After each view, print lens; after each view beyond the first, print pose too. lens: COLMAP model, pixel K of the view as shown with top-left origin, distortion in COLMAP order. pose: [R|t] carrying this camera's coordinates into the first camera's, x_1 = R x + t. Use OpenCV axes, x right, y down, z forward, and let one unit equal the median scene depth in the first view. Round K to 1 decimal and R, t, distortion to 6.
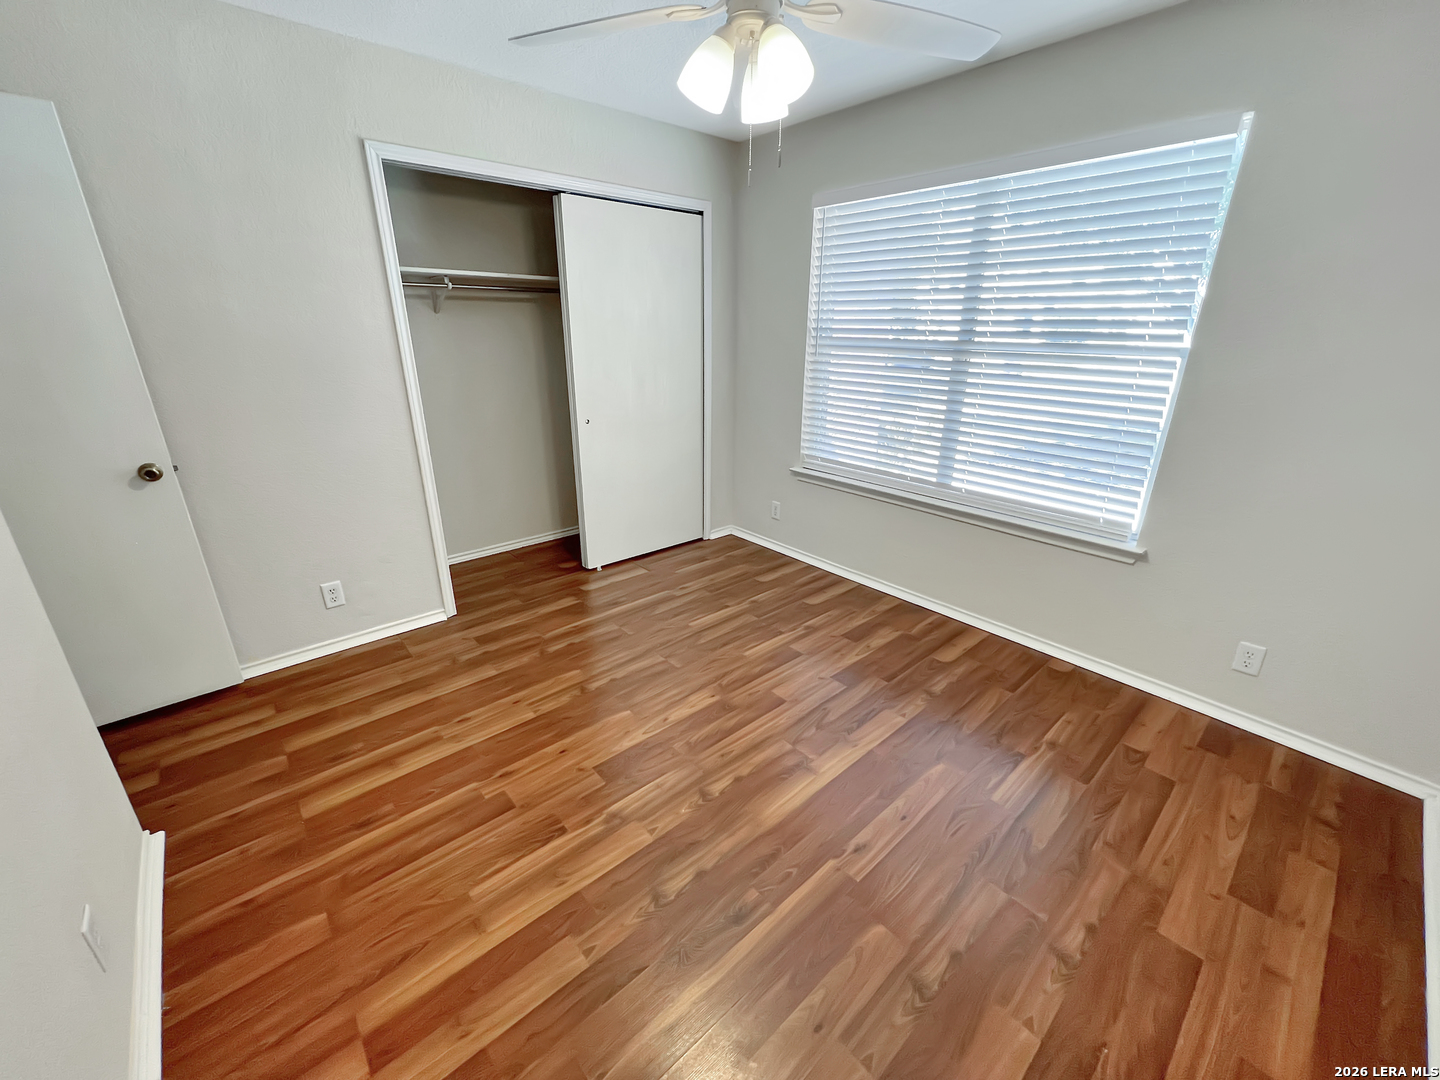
lens RADIAL K [[580.3, 0, 716.8], [0, 580.3, 534.9], [0, 0, 1]] dist [-0.001886, 0.000508]
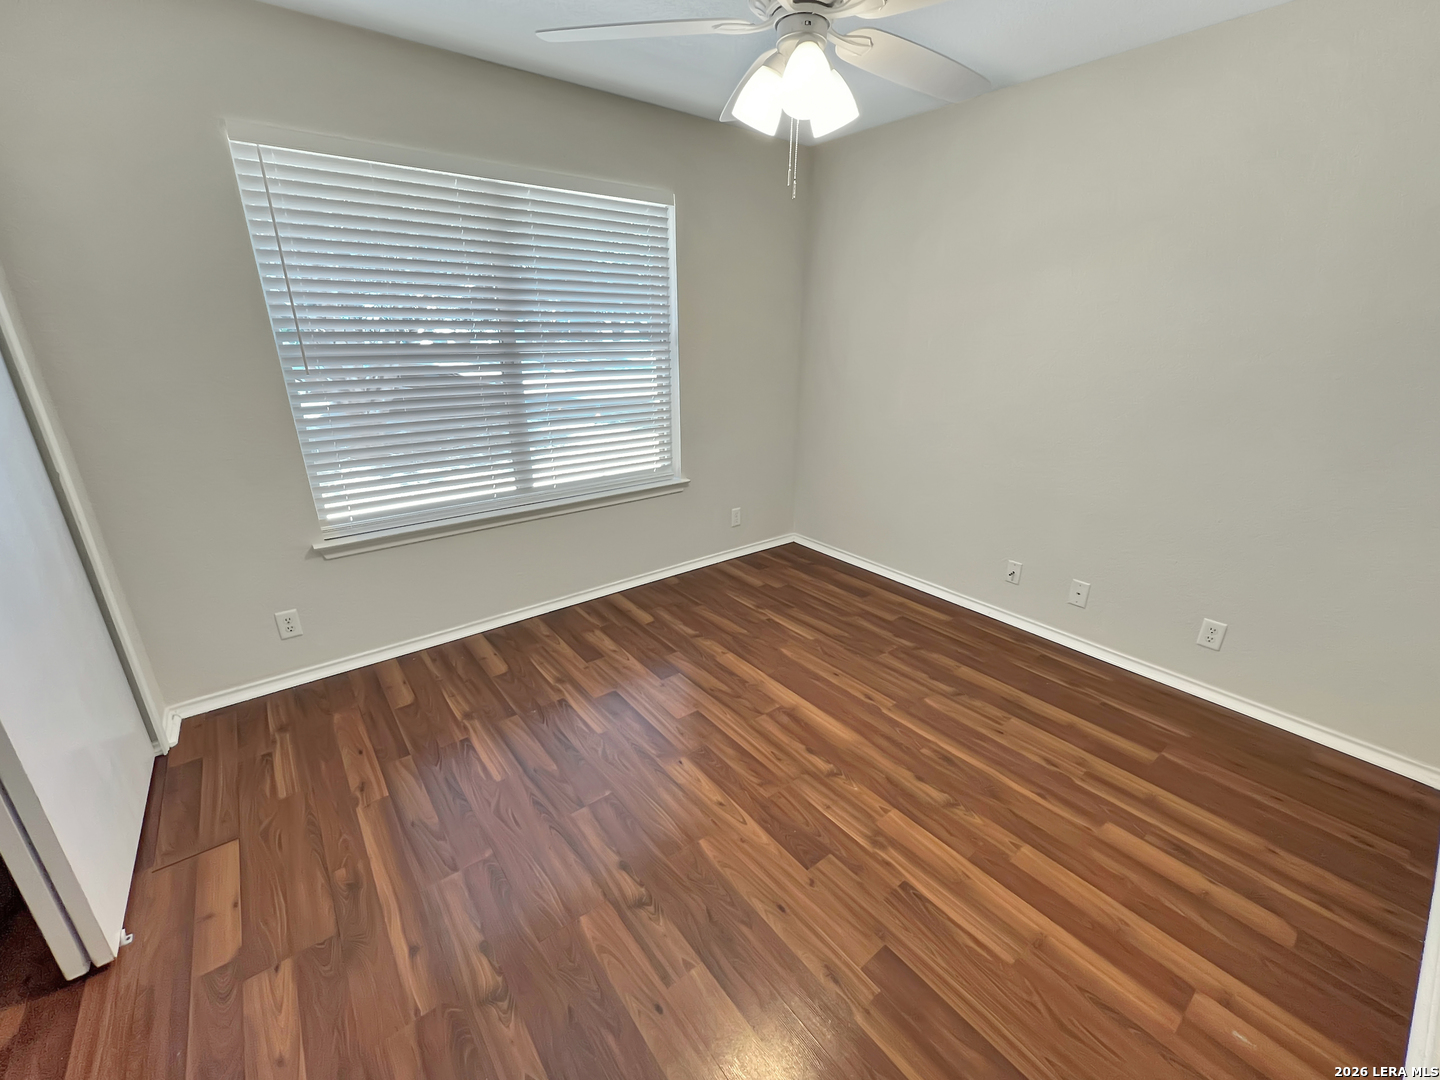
lens RADIAL K [[580.3, 0, 719.1], [0, 580.3, 540.3], [0, 0, 1]] dist [-0.001886, 0.000508]
pose [[0.059969, -0.351721, 0.934182, -0.676080], [0.334988, 0.888684, 0.313087, -0.261060], [-0.940312, 0.294165, 0.171116, 0.681295]]
